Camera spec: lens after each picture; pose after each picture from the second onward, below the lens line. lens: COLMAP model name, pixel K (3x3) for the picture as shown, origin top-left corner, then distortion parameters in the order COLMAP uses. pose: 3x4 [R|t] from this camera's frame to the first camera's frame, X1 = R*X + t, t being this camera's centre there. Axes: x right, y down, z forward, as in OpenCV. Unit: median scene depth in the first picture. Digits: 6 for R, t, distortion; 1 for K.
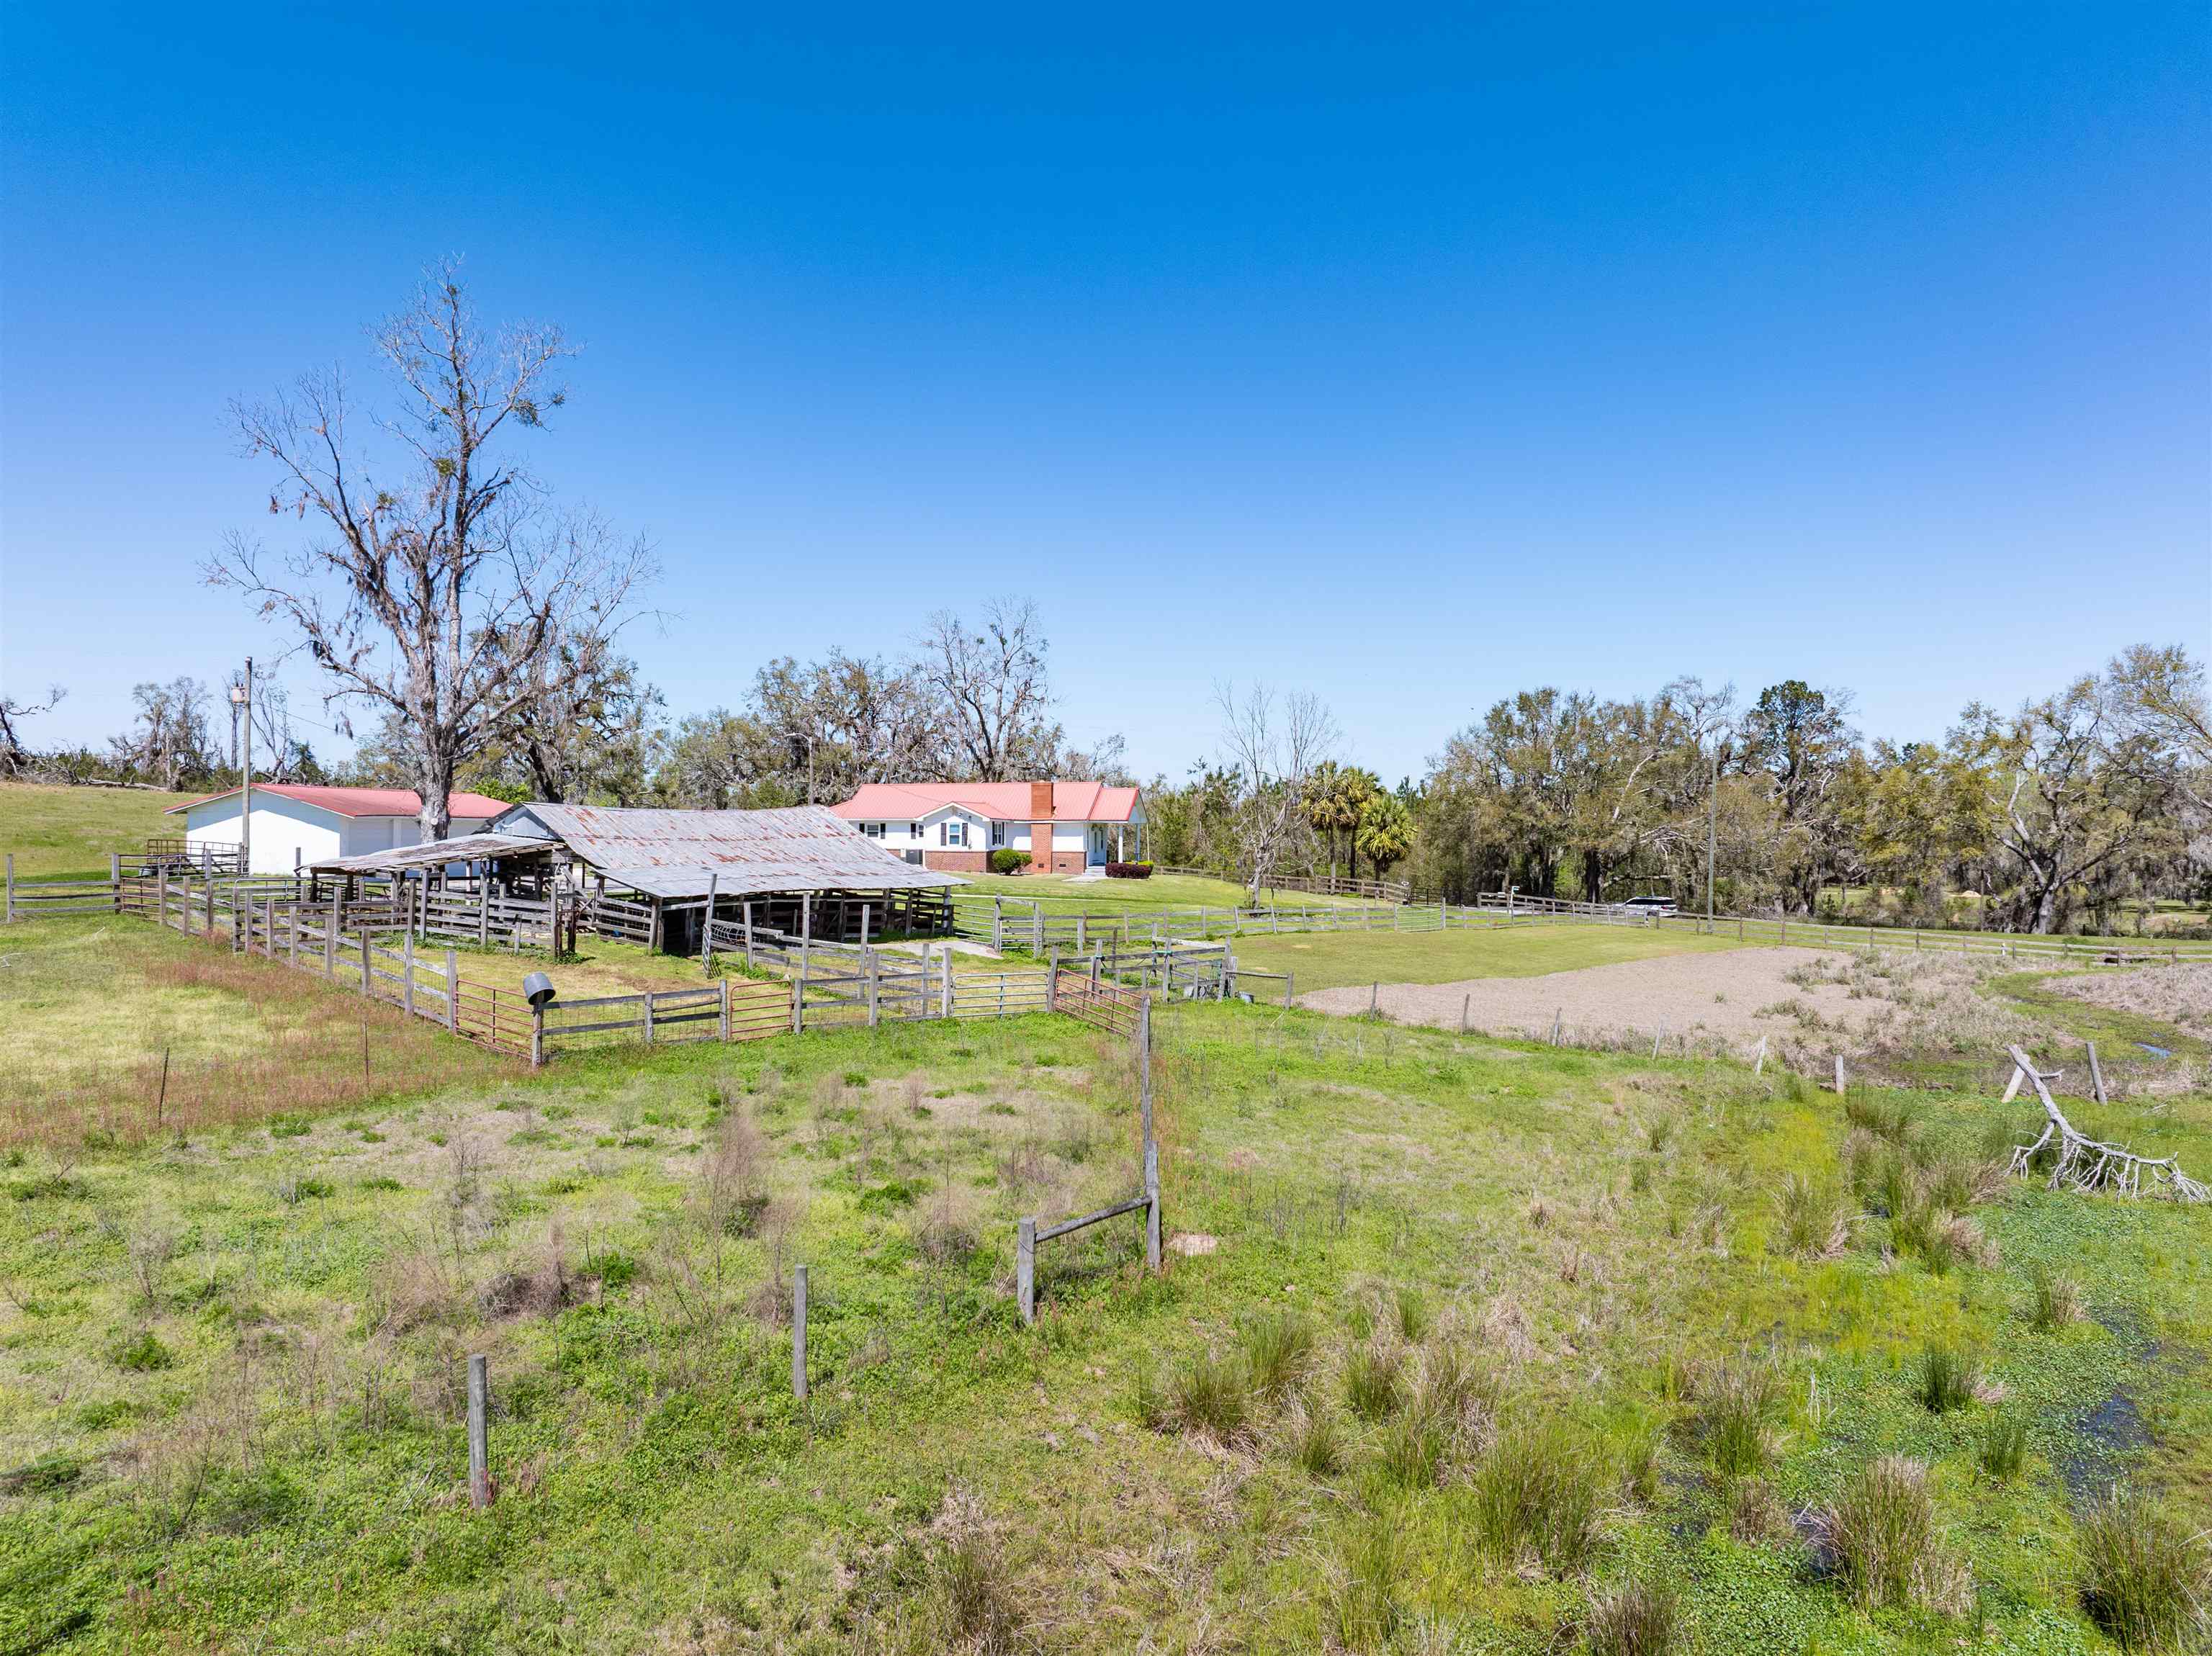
lens RADIAL K [[1568.5, 0, 1097.0], [0, 1568.5, 815.6], [0, 0, 1]] dist [-0.036280, 0.002948]
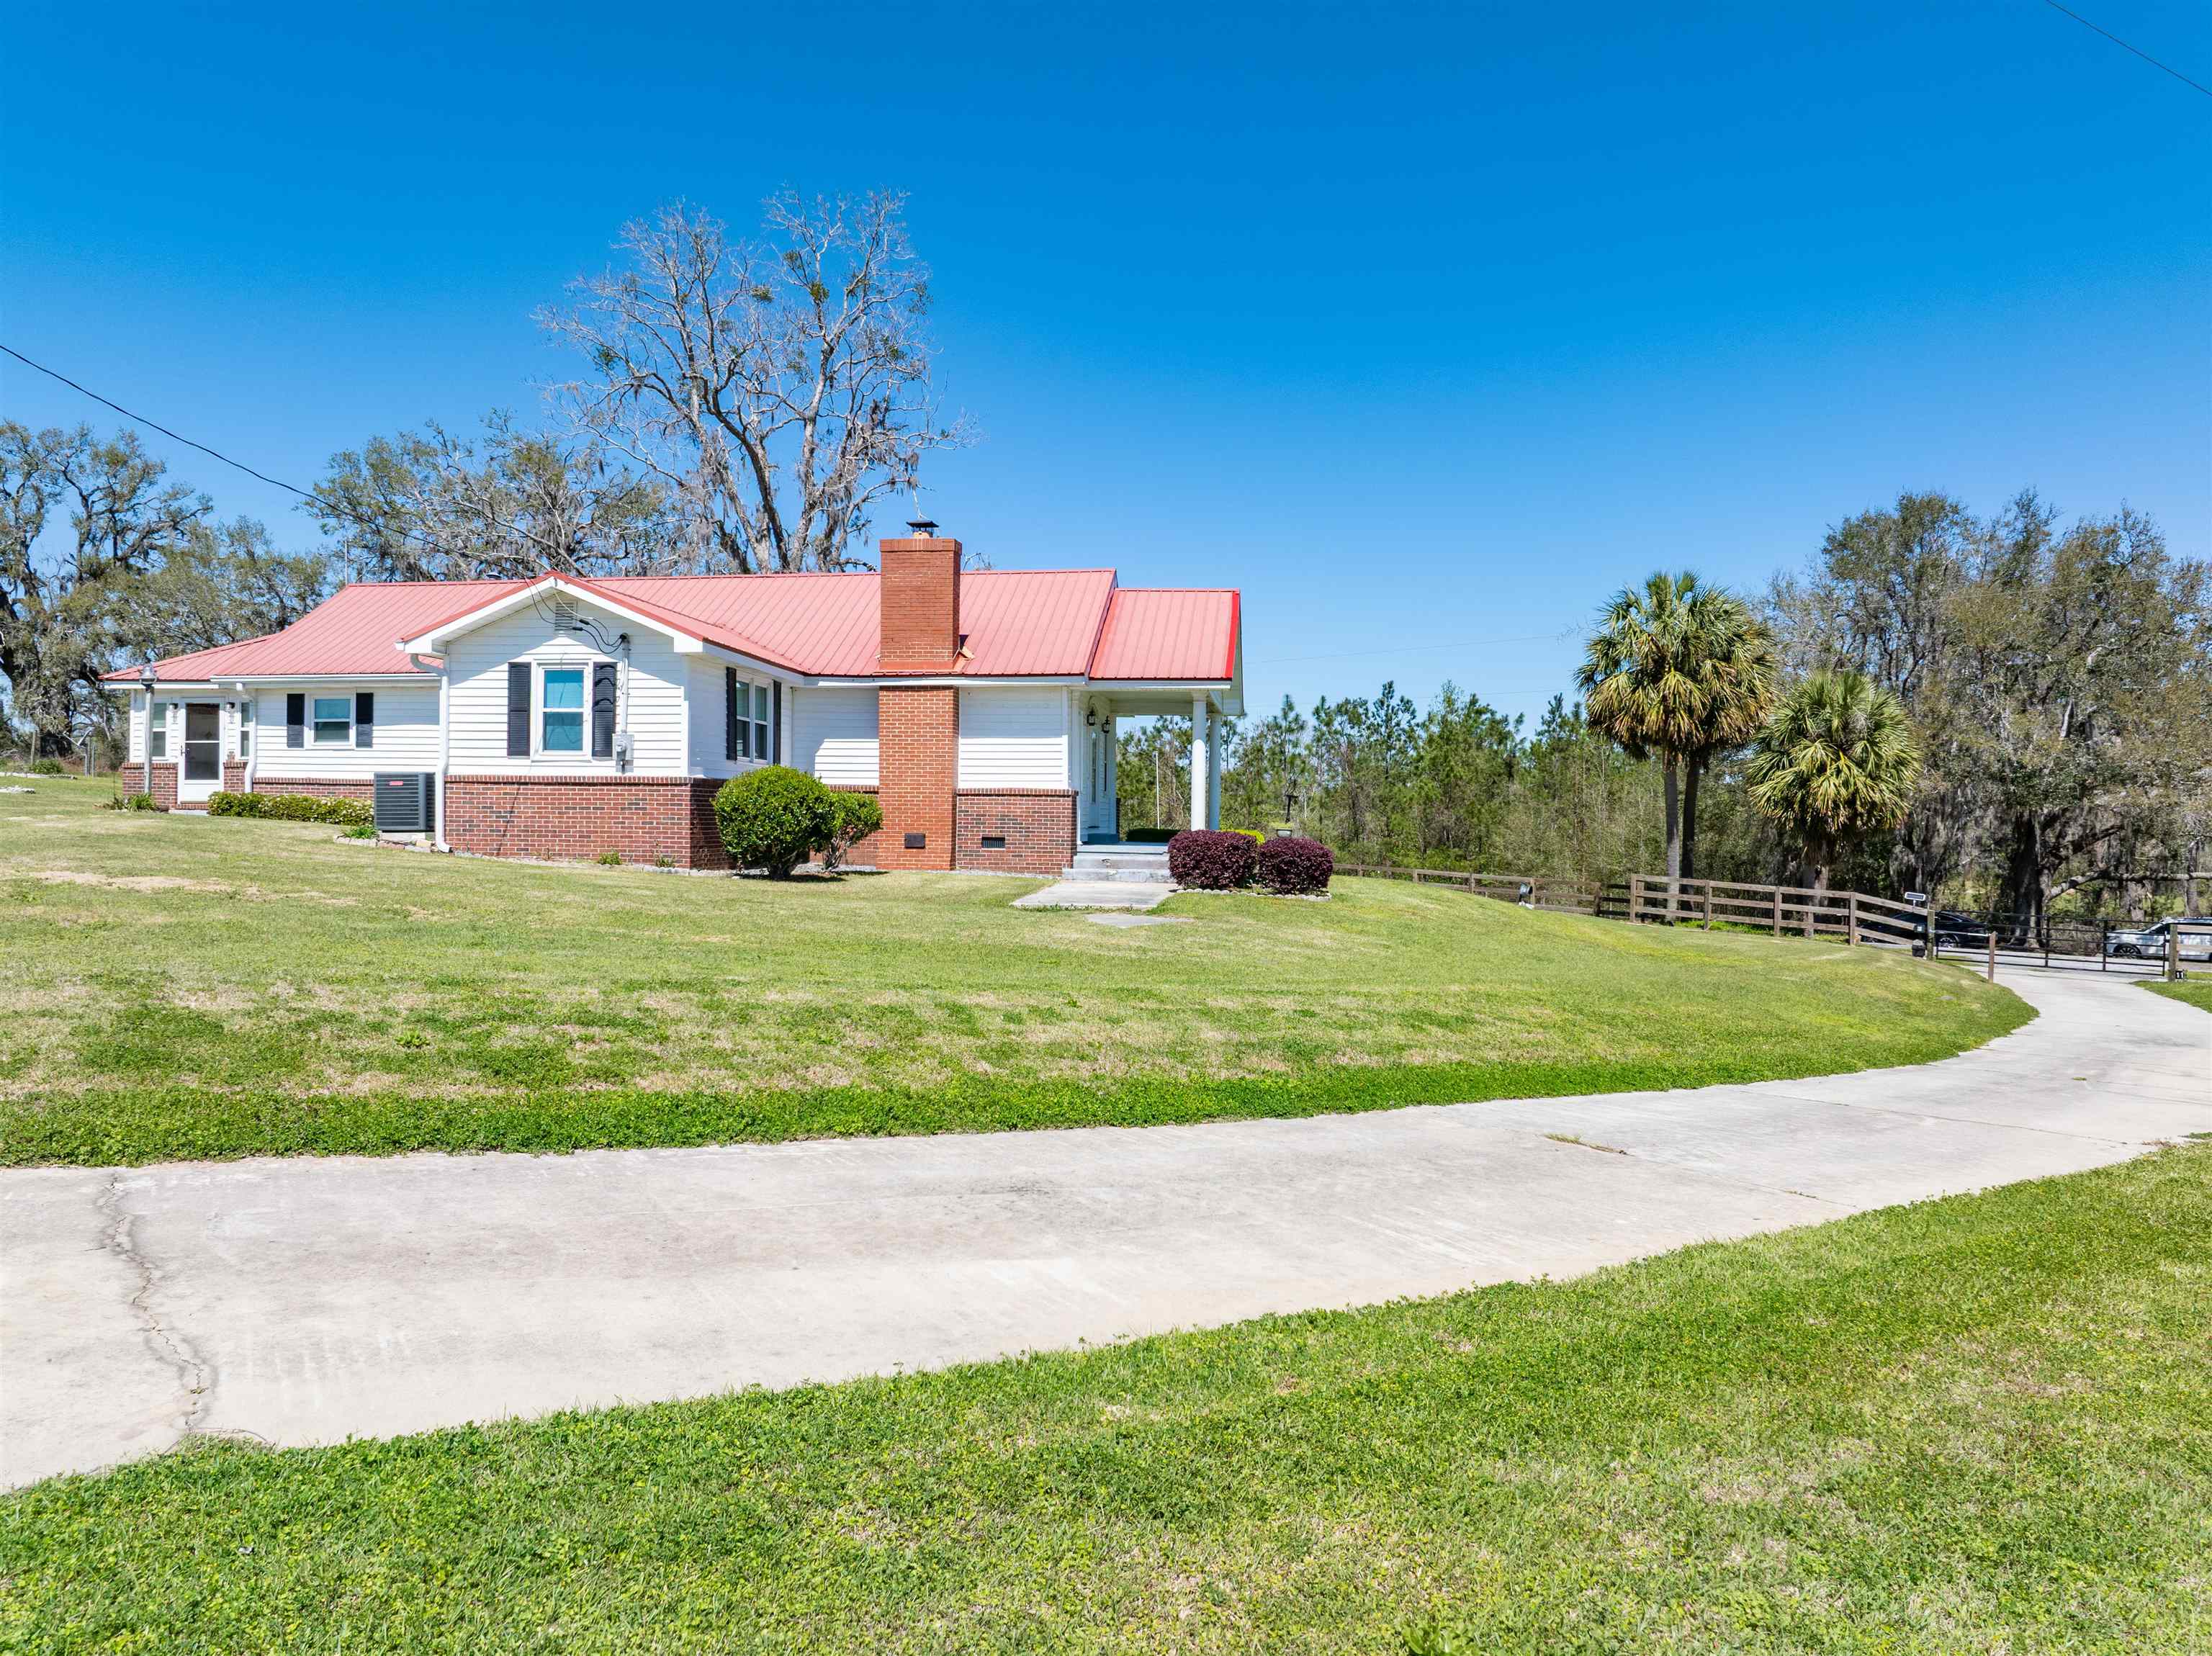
lens RADIAL K [[1568.5, 0, 1097.0], [0, 1568.5, 815.6], [0, 0, 1]] dist [-0.036280, 0.002948]
pose [[0.995894, 0.007012, 0.090255, -0.029341], [-0.007675, 0.999946, 0.007001, 0.025811], [-0.090201, -0.007665, 0.995894, 0.741443]]
